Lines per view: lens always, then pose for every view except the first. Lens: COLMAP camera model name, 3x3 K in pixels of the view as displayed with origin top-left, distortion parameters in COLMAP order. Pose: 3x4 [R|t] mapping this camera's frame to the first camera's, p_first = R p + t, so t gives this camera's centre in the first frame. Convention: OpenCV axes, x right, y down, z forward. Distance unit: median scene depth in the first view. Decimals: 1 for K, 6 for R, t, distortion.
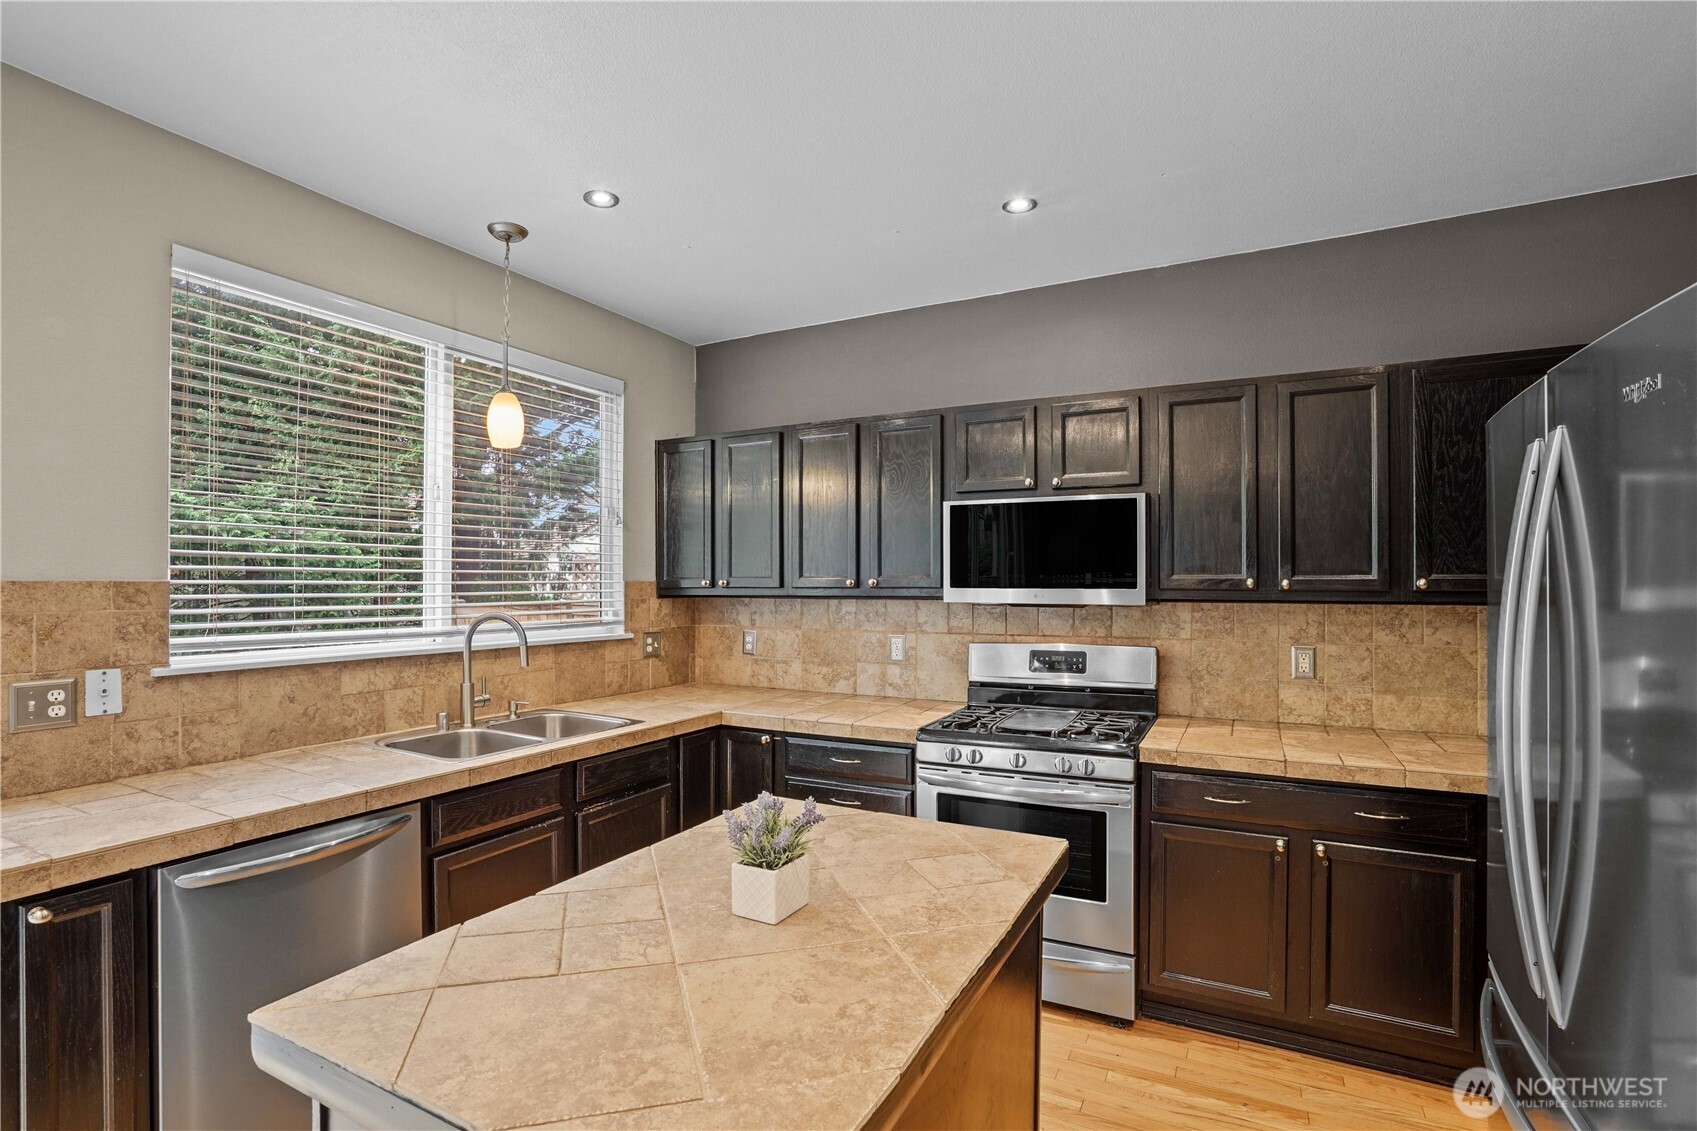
lens RADIAL K [[795.6, 0, 832.0], [0, 795.6, 586.8], [0, 0, 1]] dist [-0.067563, 0.029325]
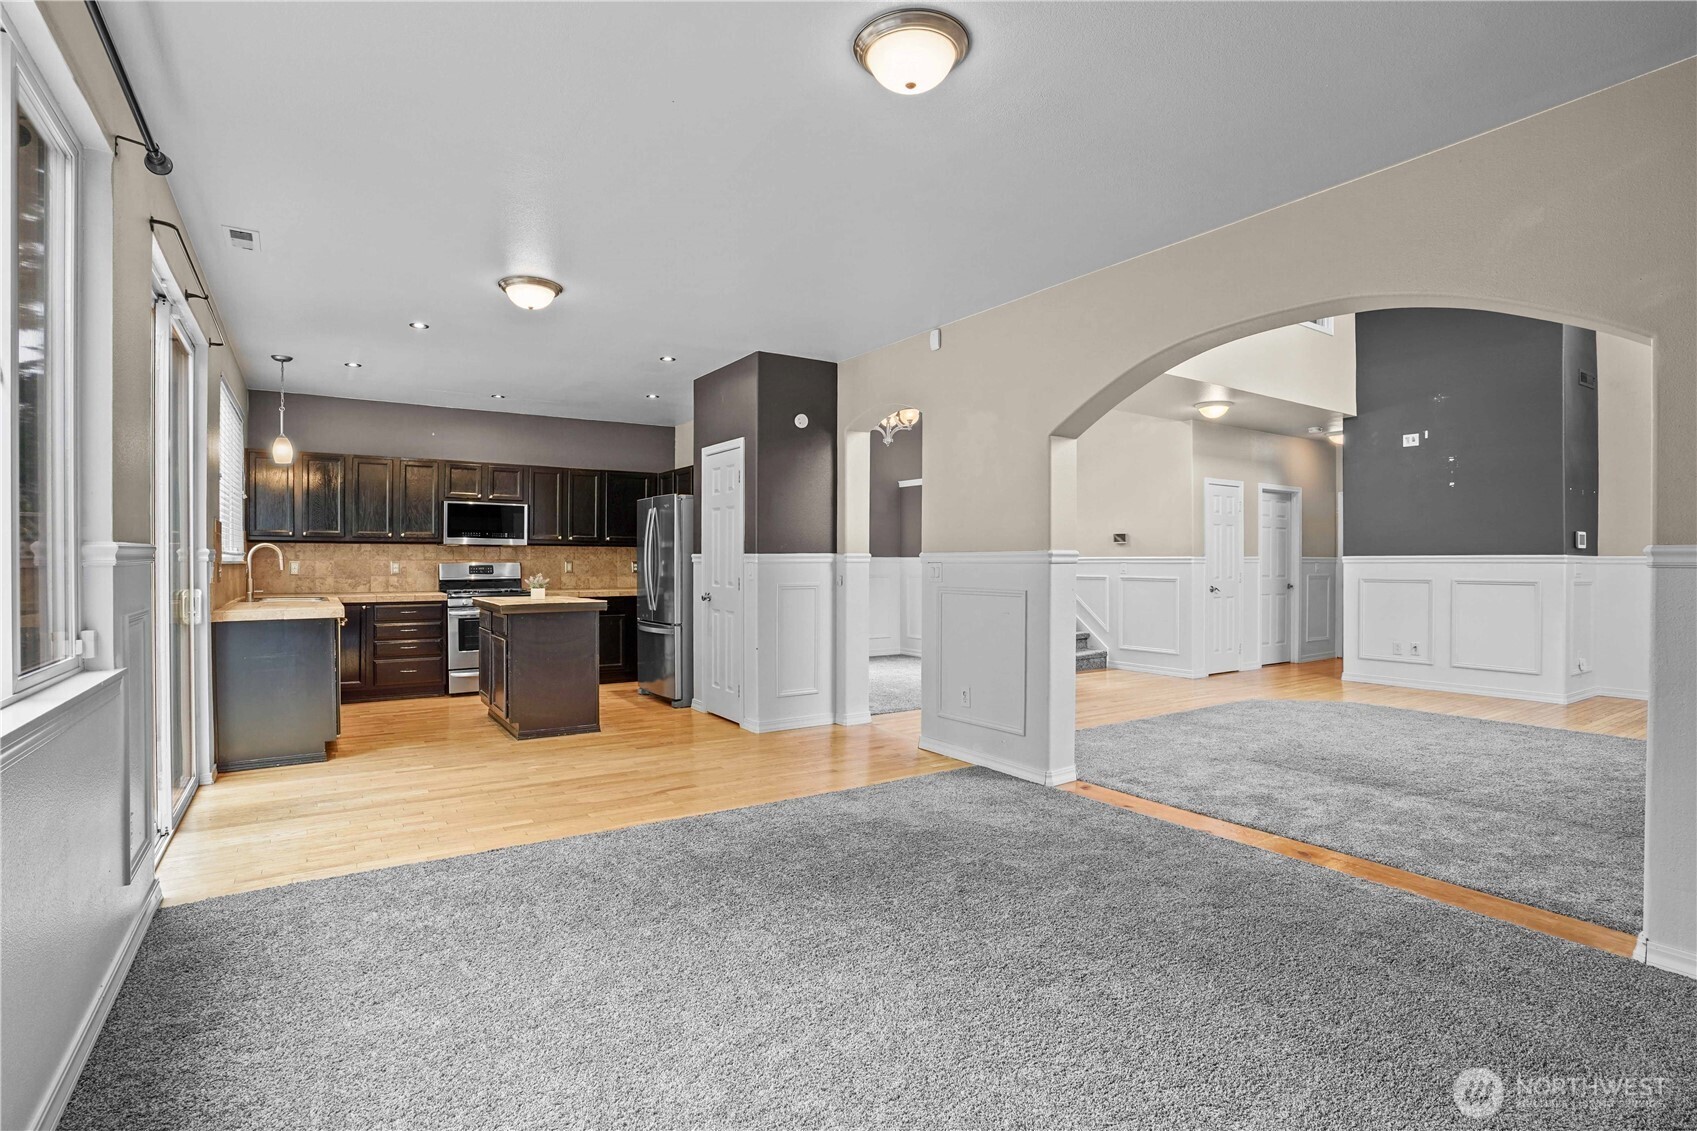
lens RADIAL K [[815.9, 0, 838.2], [0, 815.9, 565.3], [0, 0, 1]] dist [-0.065322, 0.030279]
pose [[0.470105, -0.001479, 0.882609, -1.577109], [0.002698, 0.999996, 0.000238, 0.095458], [-0.882606, 0.002270, 0.470107, -1.285794]]
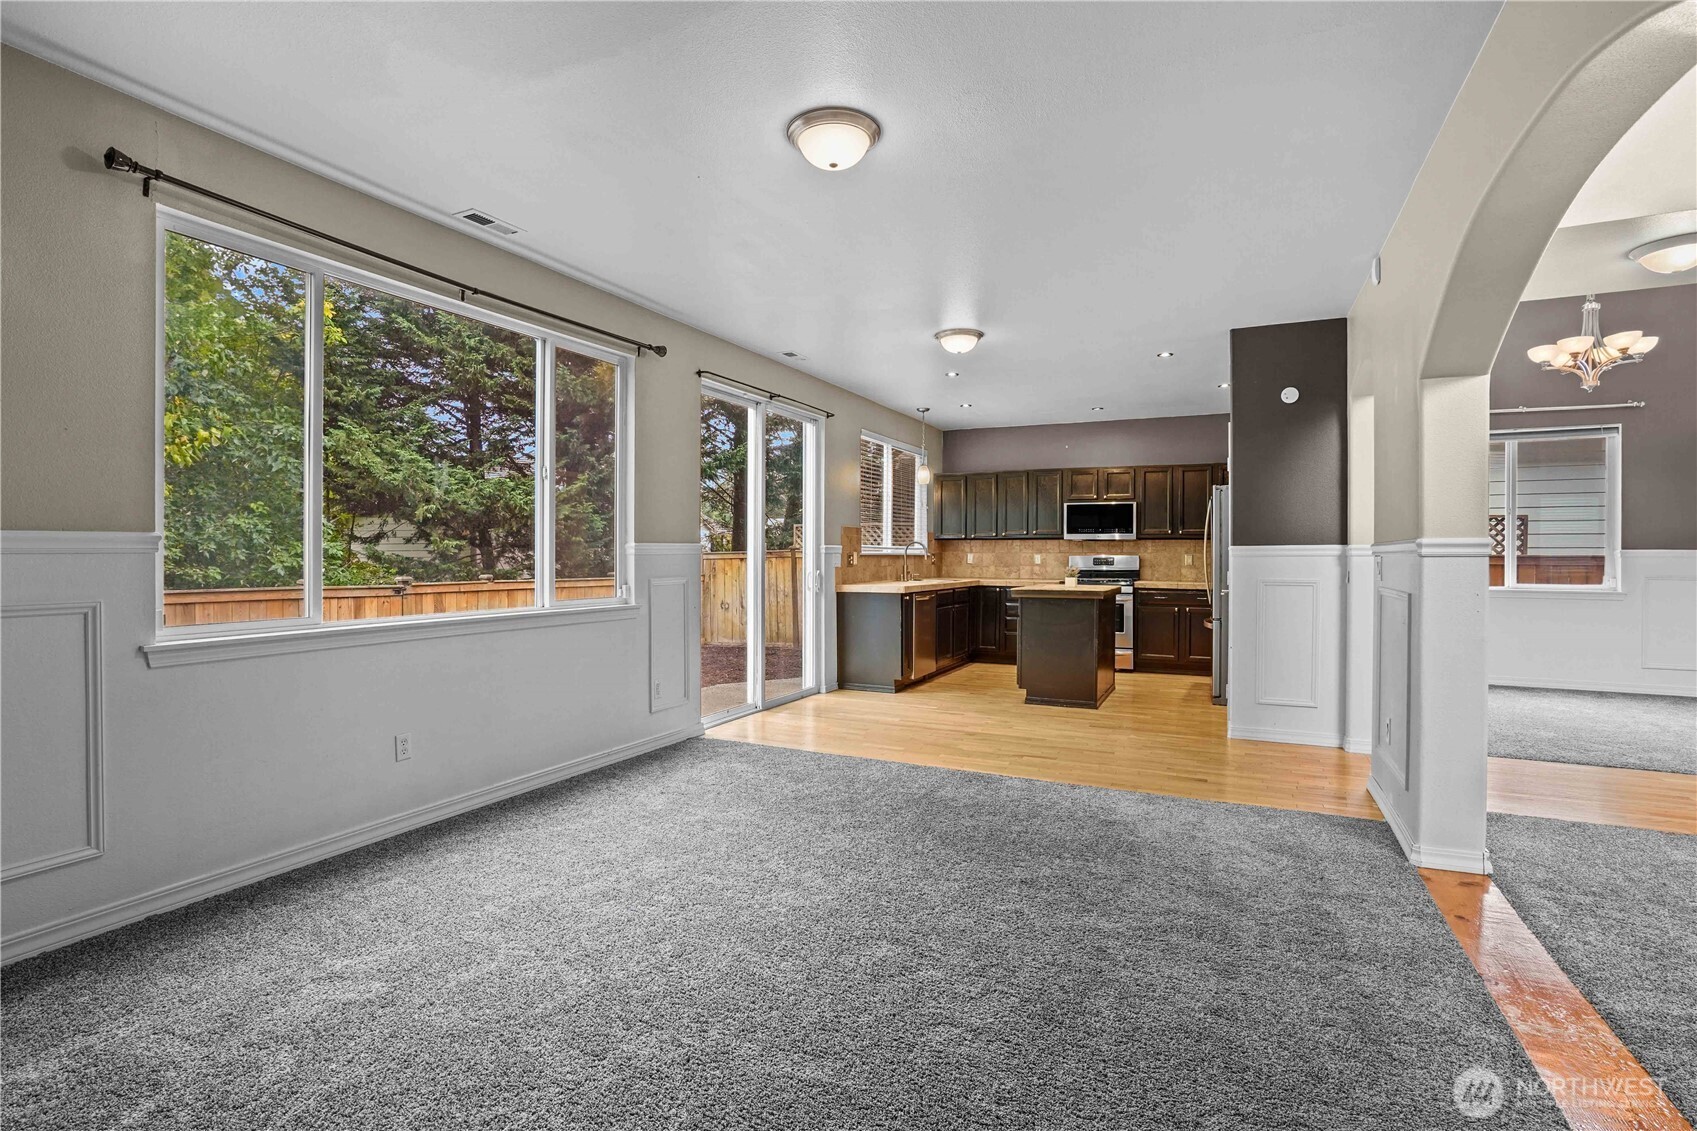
lens RADIAL K [[799.7, 0, 840.4], [0, 799.7, 559.5], [0, 0, 1]] dist [-0.066895, 0.028443]
pose [[0.999073, 0.004619, 0.042803, -0.851572], [-0.004704, 0.999987, 0.001885, 0.098988], [-0.042794, -0.002084, 0.999082, -1.958627]]
